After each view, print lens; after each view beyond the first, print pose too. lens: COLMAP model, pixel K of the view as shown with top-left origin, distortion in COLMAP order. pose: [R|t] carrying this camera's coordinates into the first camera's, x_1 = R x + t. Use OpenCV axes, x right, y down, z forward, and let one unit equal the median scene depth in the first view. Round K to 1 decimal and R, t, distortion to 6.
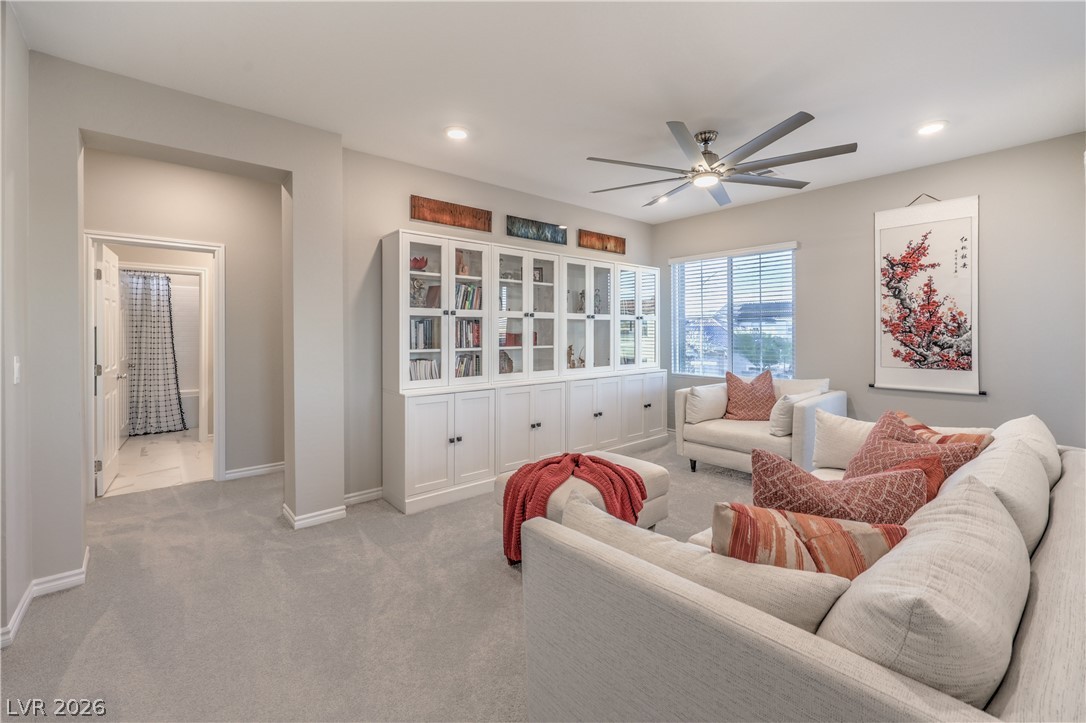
lens RADIAL K [[470.7, 0, 571.8], [0, 470.7, 334.7], [0, 0, 1]] dist [-0.001092, -0.000068]
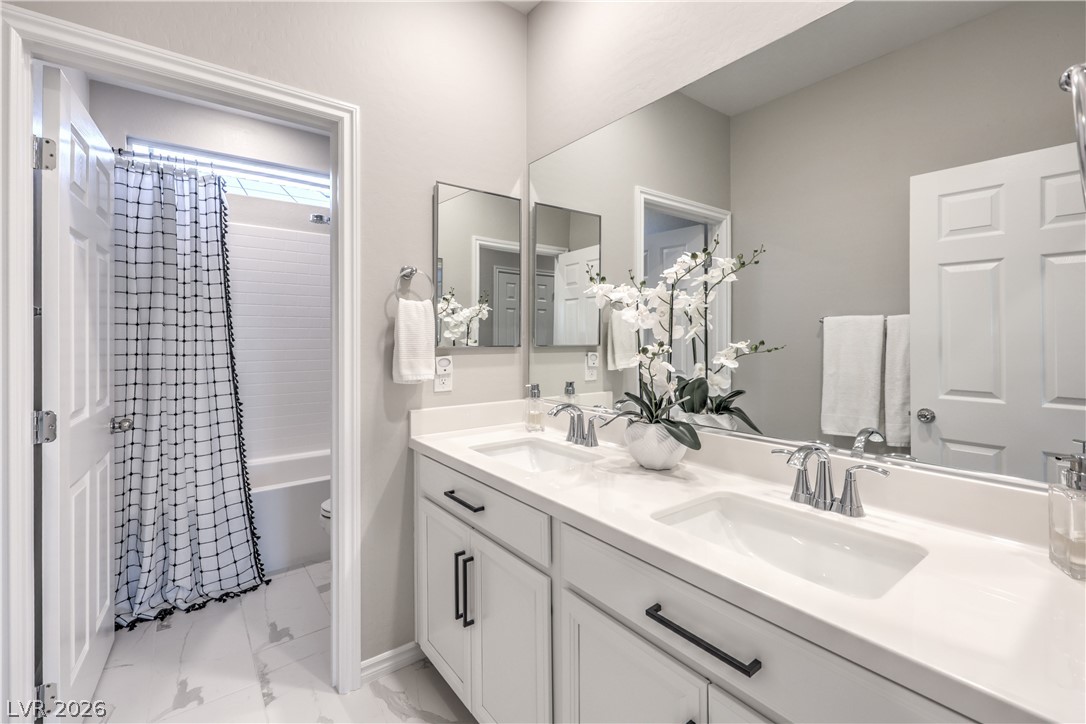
lens RADIAL K [[447.3, 0, 533.0], [0, 447.3, 337.2], [0, 0, 1]] dist [-0.003683, -0.000281]
pose [[0.997418, -0.002382, -0.071775, -0.598047], [0.002406, 0.999997, 0.000242, 0.004648], [0.071775, -0.000414, 0.997421, 0.679004]]
